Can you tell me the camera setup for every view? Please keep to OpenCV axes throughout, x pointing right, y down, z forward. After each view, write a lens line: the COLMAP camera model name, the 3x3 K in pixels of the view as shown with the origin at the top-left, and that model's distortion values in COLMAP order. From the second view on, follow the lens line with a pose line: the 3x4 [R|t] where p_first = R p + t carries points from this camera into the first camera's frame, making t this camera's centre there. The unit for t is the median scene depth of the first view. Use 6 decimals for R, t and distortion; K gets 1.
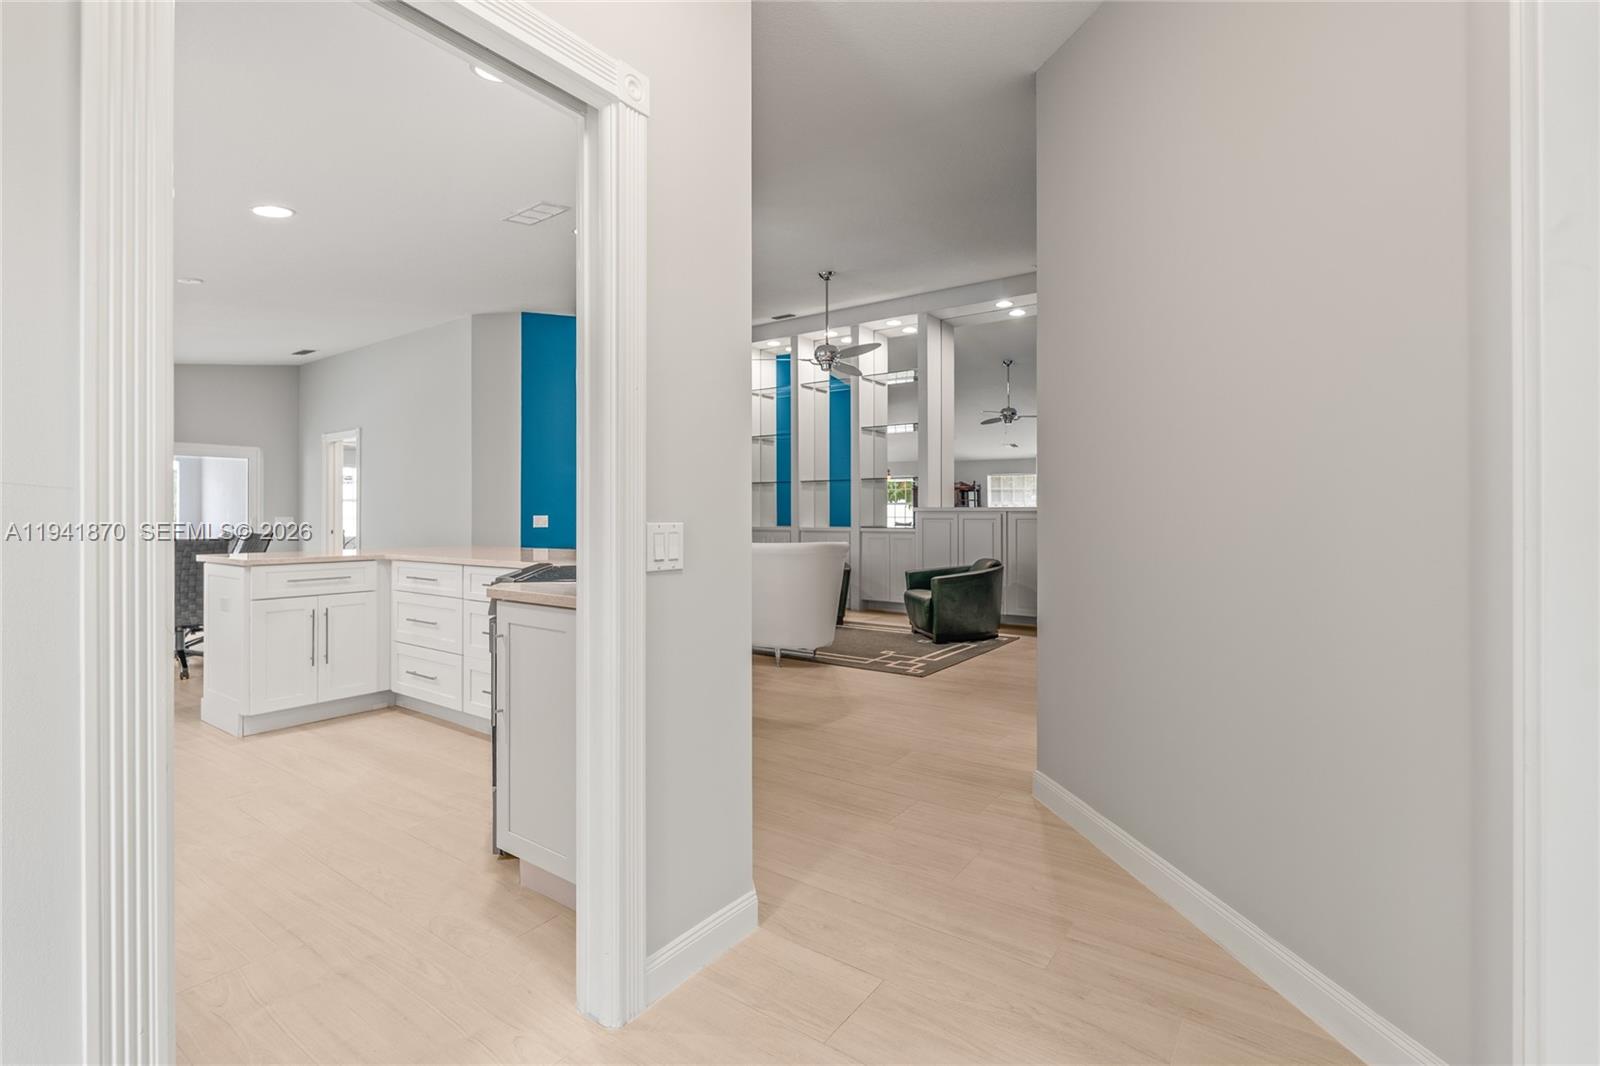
lens RADIAL K [[733.1, 0, 812.7], [0, 733.1, 511.2], [0, 0, 1]] dist [-0.004796, 0.000199]
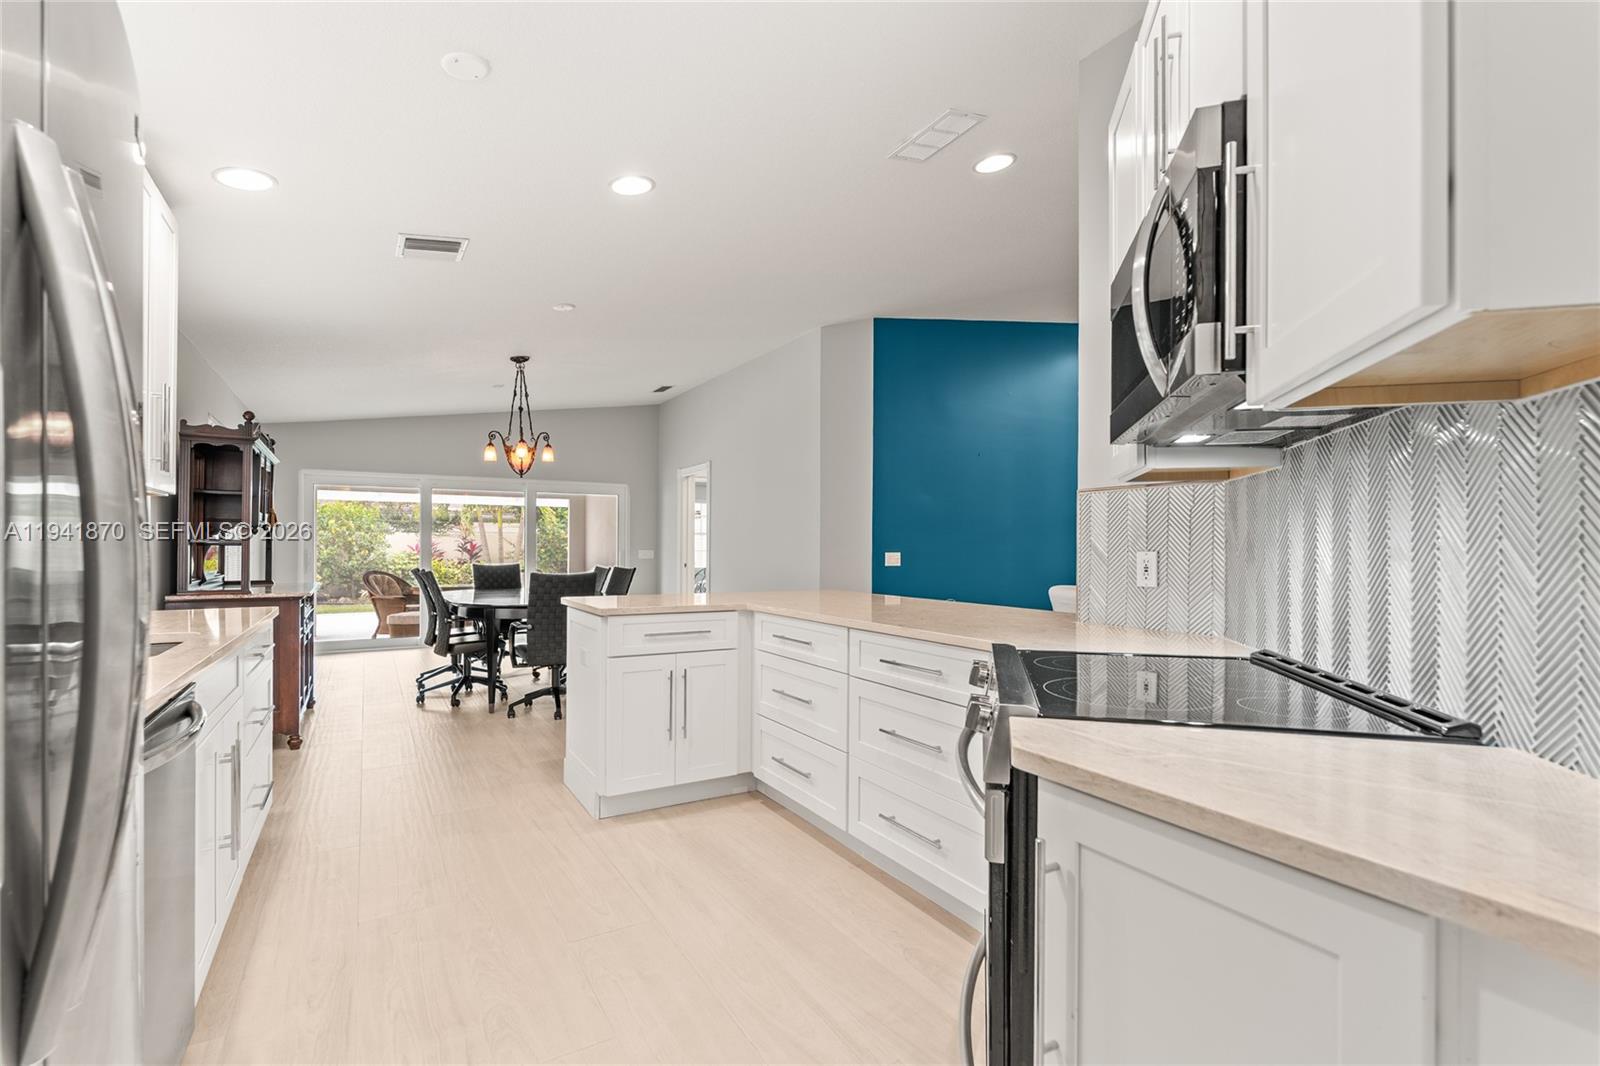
lens RADIAL K [[732.5, 0, 804.9], [0, 732.5, 544.6], [0, 0, 1]] dist [-0.002331, -0.000220]
pose [[0.914951, 0.005887, -0.403521, -0.197003], [-0.005509, 0.999983, 0.002099, -0.007428], [0.403527, 0.000303, 0.914968, 0.283157]]
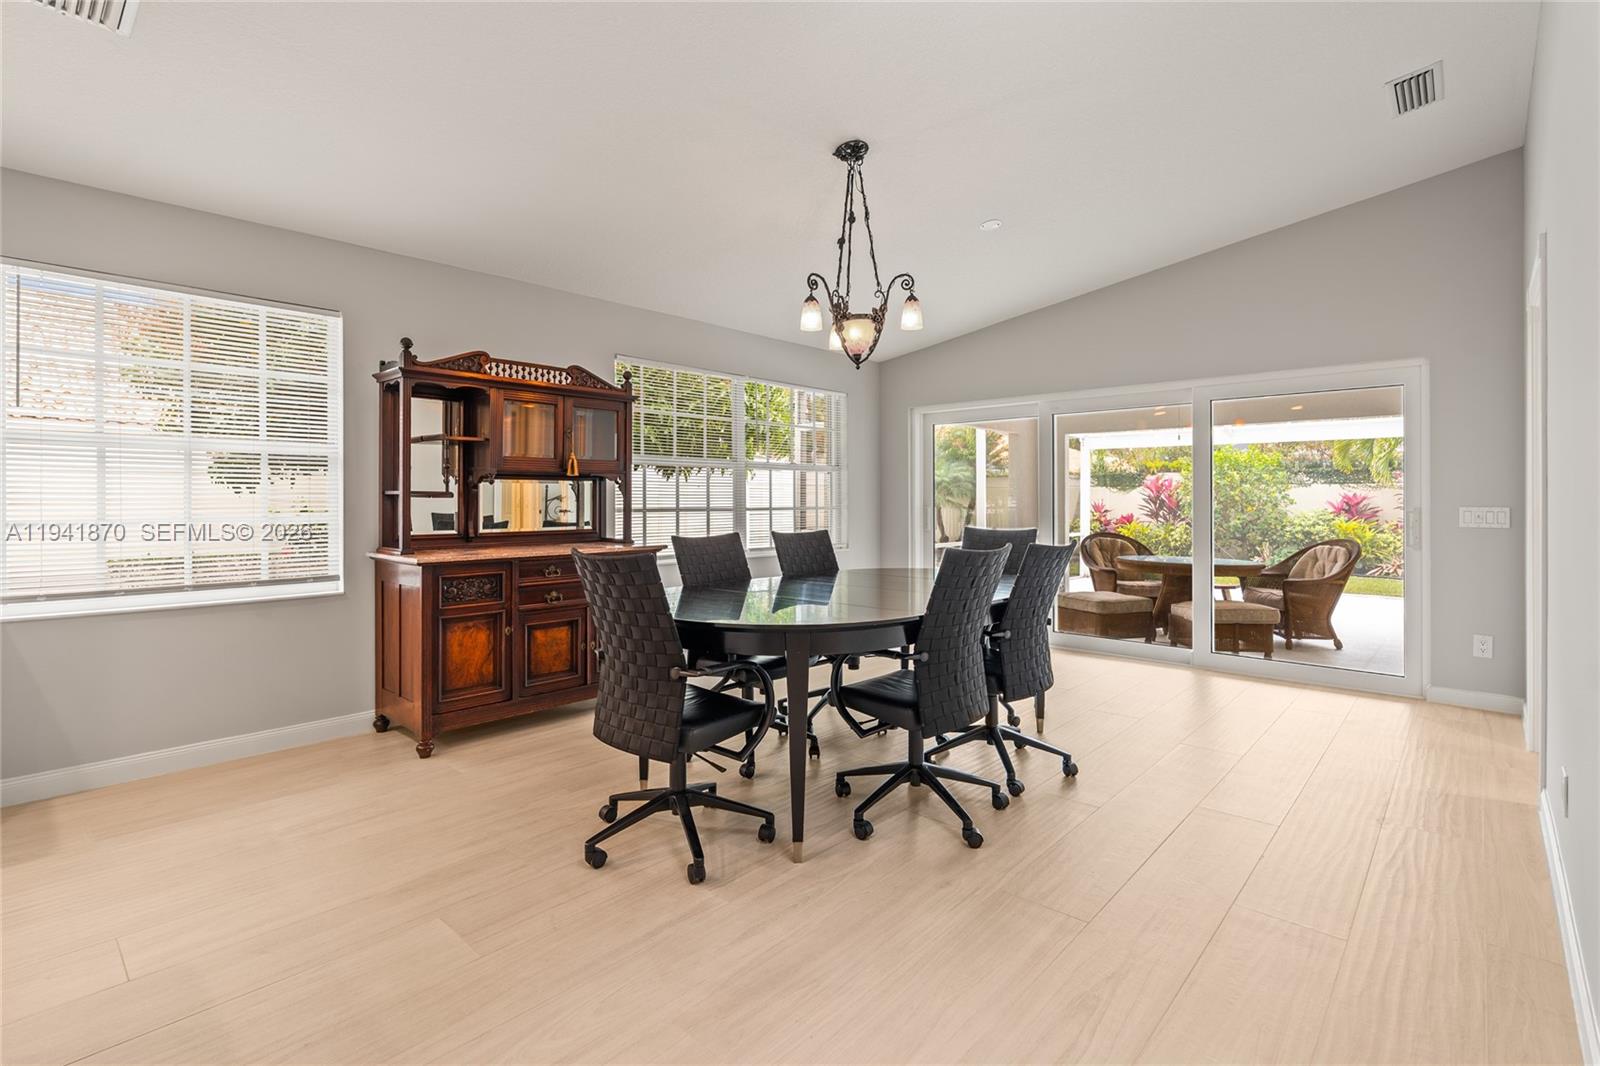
lens RADIAL K [[743.6, 0, 803.7], [0, 743.6, 493.6], [0, 0, 1]] dist [-0.001609, -0.000159]
pose [[-0.126305, -0.006903, -0.991967, -0.487946], [0.001939, 0.999972, -0.007206, 0.004715], [0.991990, -0.002834, -0.126288, 1.377296]]
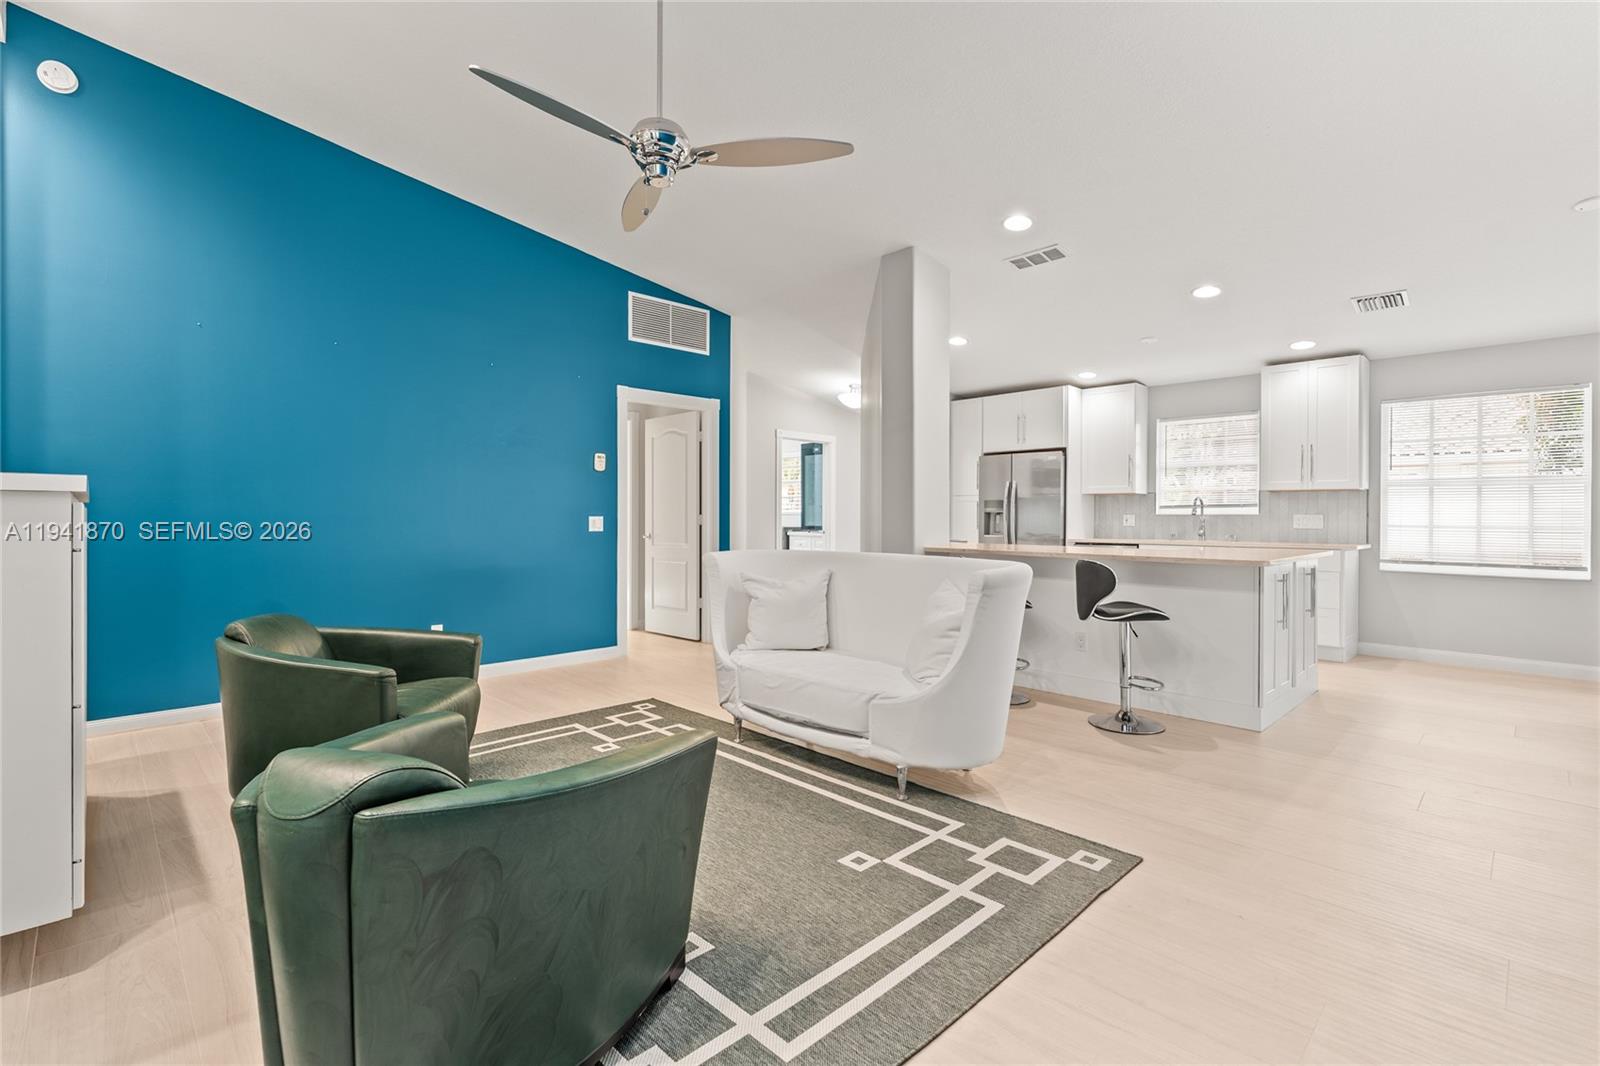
lens RADIAL K [[726.4, 0, 799.7], [0, 726.4, 516.5], [0, 0, 1]] dist [-0.001456, -0.000072]
pose [[-0.982536, -0.001154, 0.186067, -0.220119], [-0.002028, 0.999988, -0.004507, 0.014868], [-0.186059, -0.004806, -0.982527, 2.134818]]
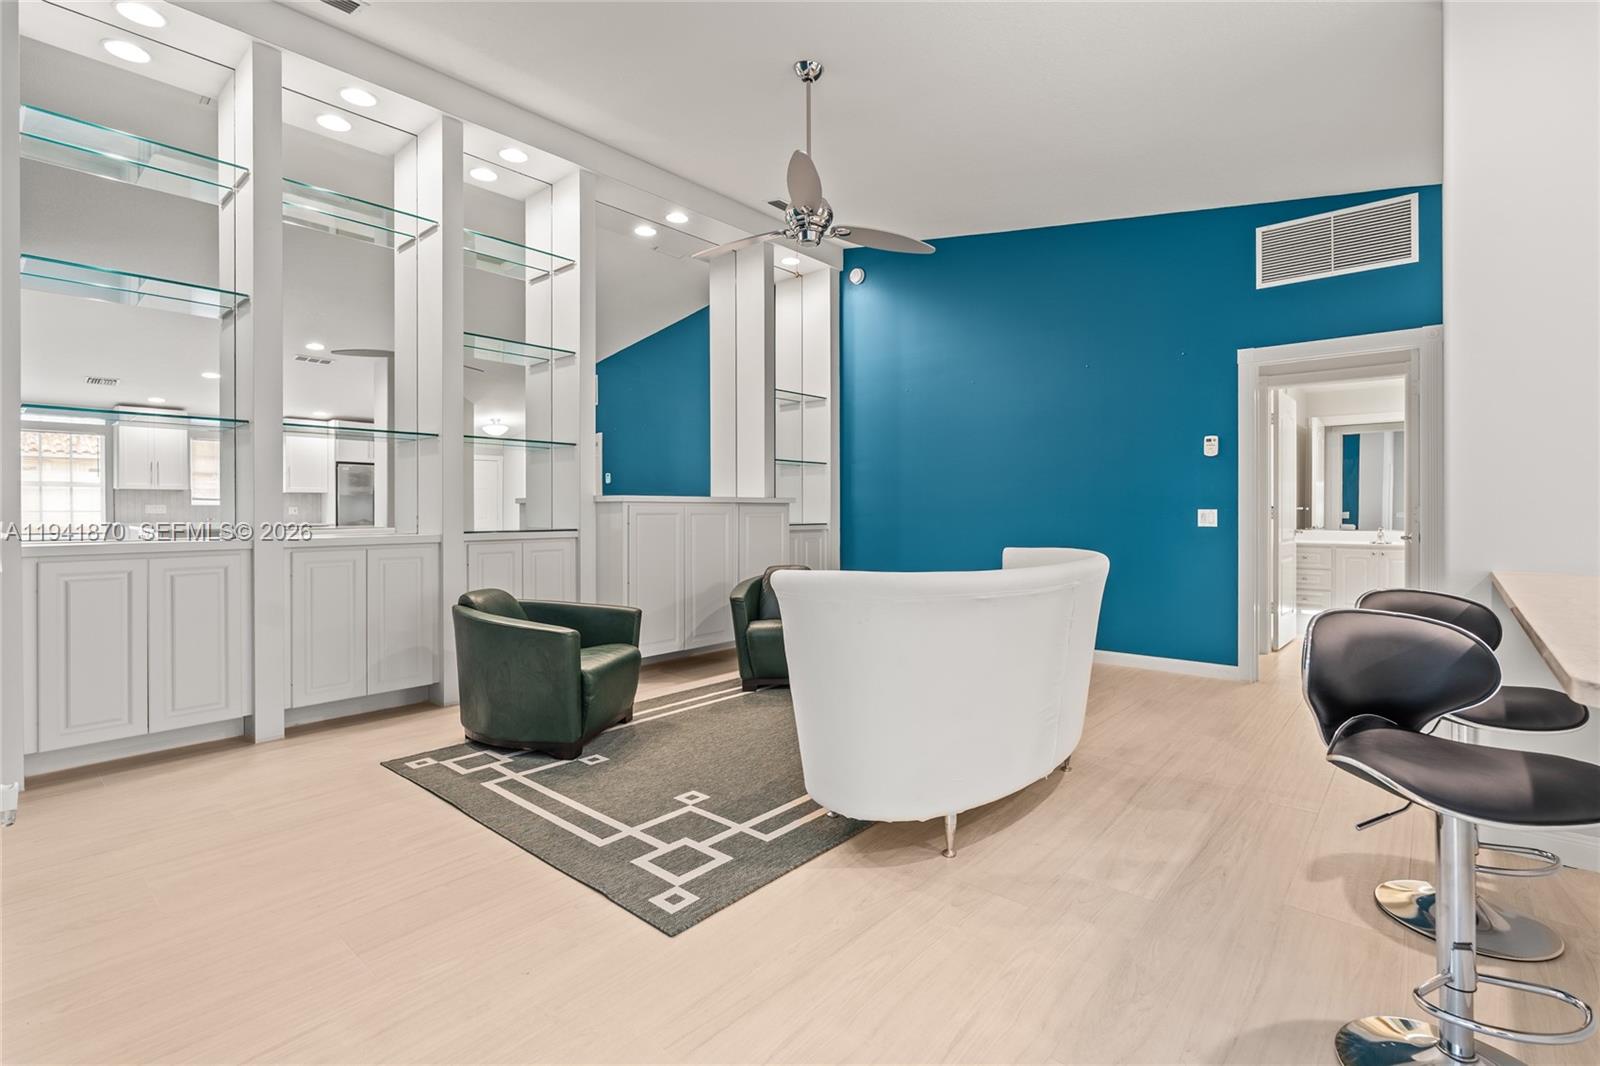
lens RADIAL K [[733.1, 0, 812.7], [0, 733.1, 511.2], [0, 0, 1]] dist [-0.004796, 0.000199]
pose [[0.097634, -0.002126, 0.995220, -0.799015], [-0.004327, 0.999987, 0.002561, 0.011941], [-0.995213, -0.004557, 0.097624, 1.427013]]
